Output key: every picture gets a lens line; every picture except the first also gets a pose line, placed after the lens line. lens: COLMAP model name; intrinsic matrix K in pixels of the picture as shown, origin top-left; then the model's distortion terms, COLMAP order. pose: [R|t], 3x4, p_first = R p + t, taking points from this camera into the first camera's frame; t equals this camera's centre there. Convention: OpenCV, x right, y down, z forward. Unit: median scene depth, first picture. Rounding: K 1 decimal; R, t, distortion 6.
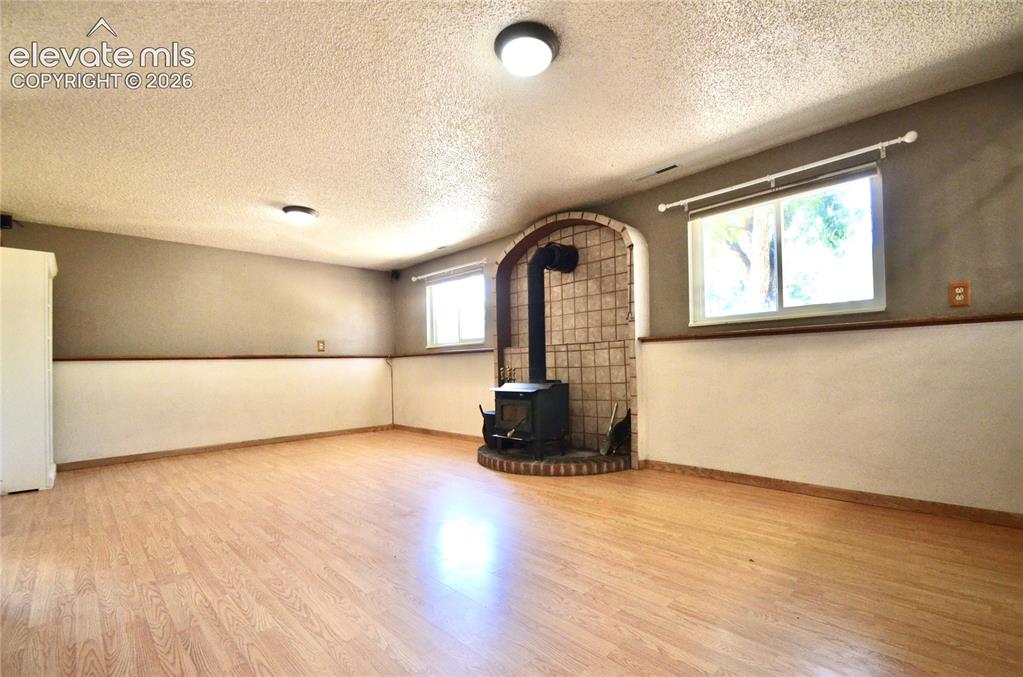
lens RADIAL K [[447.7, 0, 536.5], [0, 447.7, 369.6], [0, 0, 1]] dist [-0.001386, -0.000808]
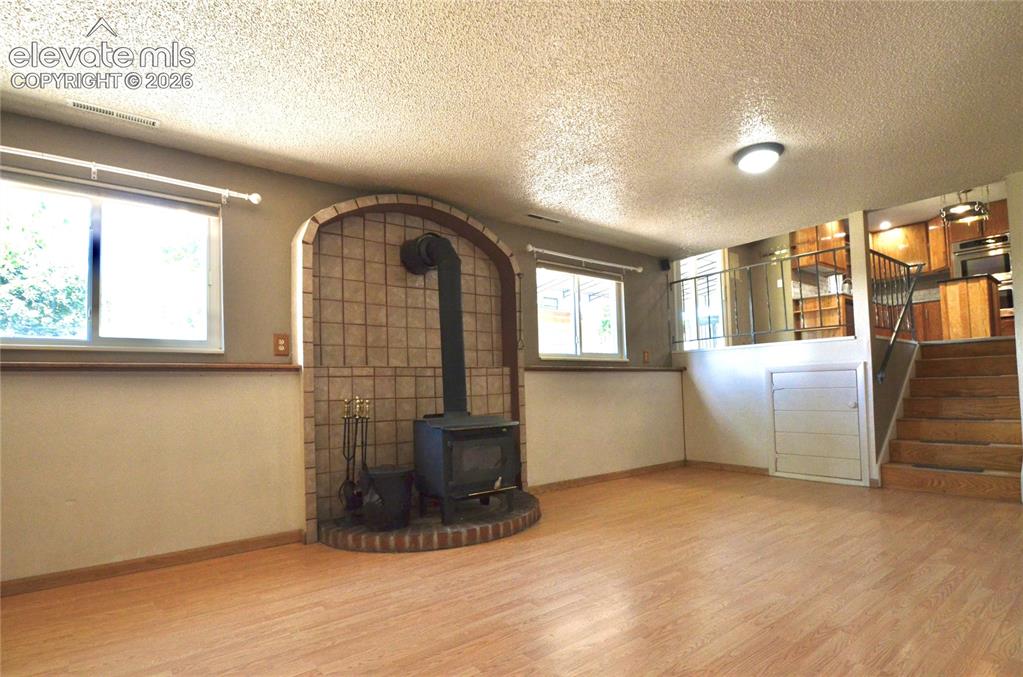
lens RADIAL K [[505.7, 0, 511.1], [0, 505.7, 377.1], [0, 0, 1]] dist [-0.023899, -0.000377]
pose [[0.148760, 0.049126, 0.987652, -0.834911], [0.034779, 0.997887, -0.054873, 0.013486], [-0.988262, 0.042513, 0.146737, 0.802474]]
